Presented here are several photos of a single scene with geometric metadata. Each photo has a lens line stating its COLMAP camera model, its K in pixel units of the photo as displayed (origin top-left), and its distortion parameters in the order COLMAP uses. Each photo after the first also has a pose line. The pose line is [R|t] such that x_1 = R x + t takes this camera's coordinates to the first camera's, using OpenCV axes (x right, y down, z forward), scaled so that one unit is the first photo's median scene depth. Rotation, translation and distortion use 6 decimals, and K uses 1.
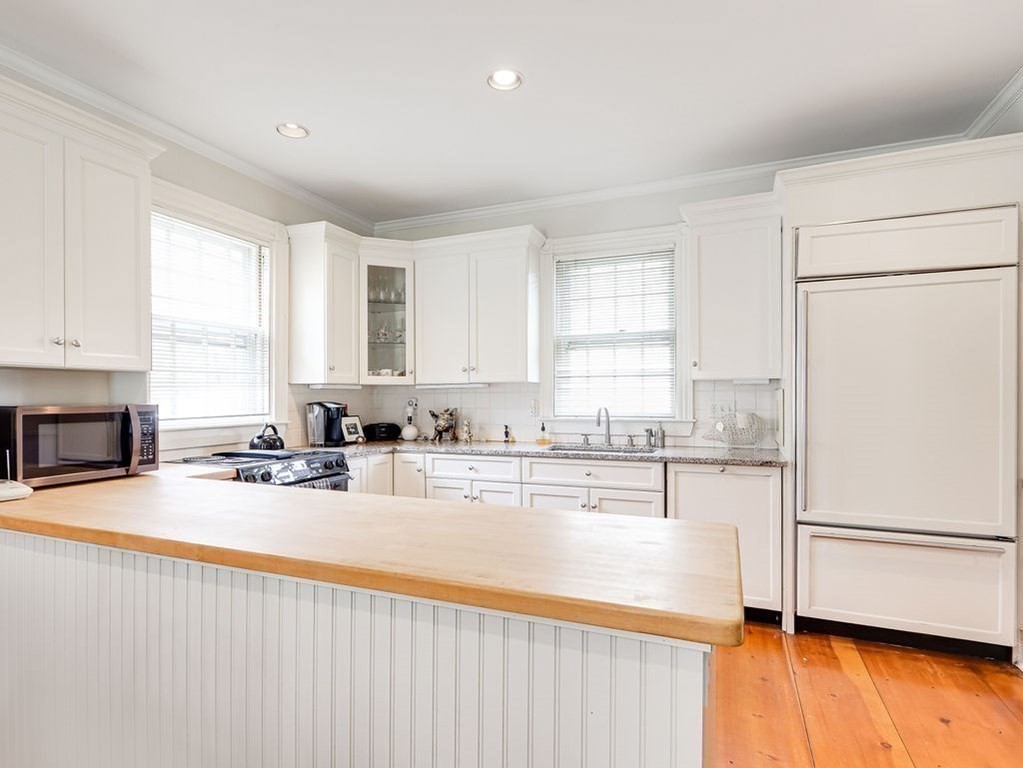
lens RADIAL K [[547.7, 0, 509.2], [0, 547.7, 390.0], [0, 0, 1]] dist [0.025202, 0.000529]
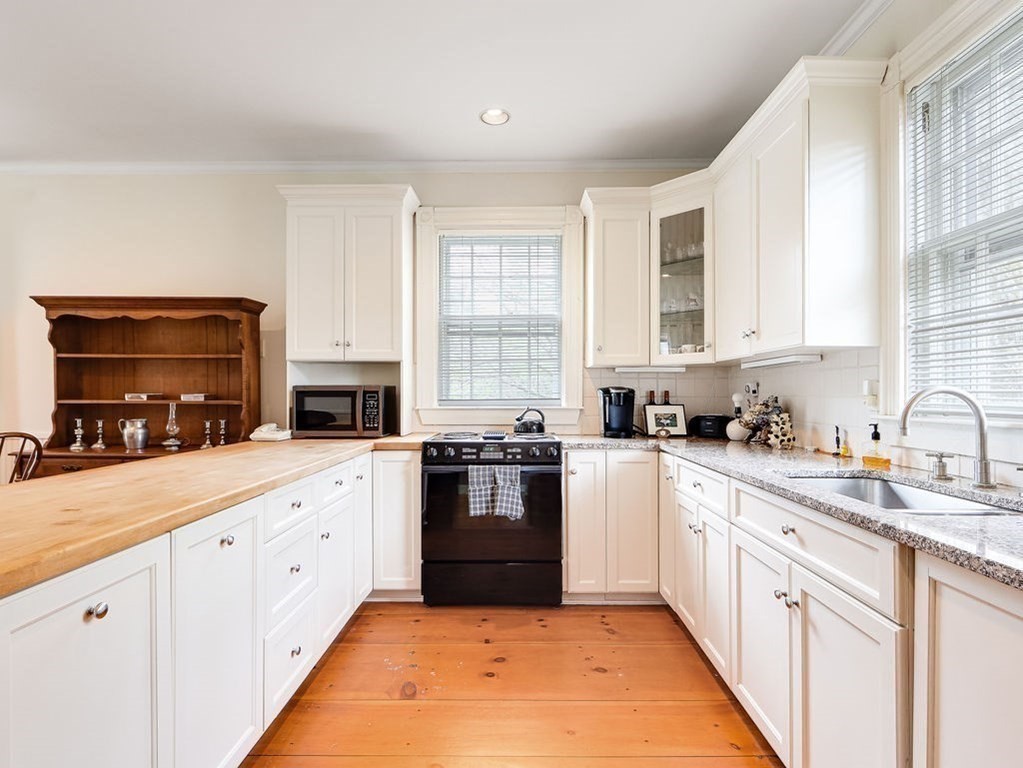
lens RADIAL K [[539.3, 0, 509.1], [0, 539.3, 388.4], [0, 0, 1]] dist [-0.003495, 0.000298]
pose [[0.369378, -0.006587, -0.929256, 0.402220], [0.010655, 0.999939, -0.002853, 0.024044], [0.929218, -0.008847, 0.369426, 0.497580]]
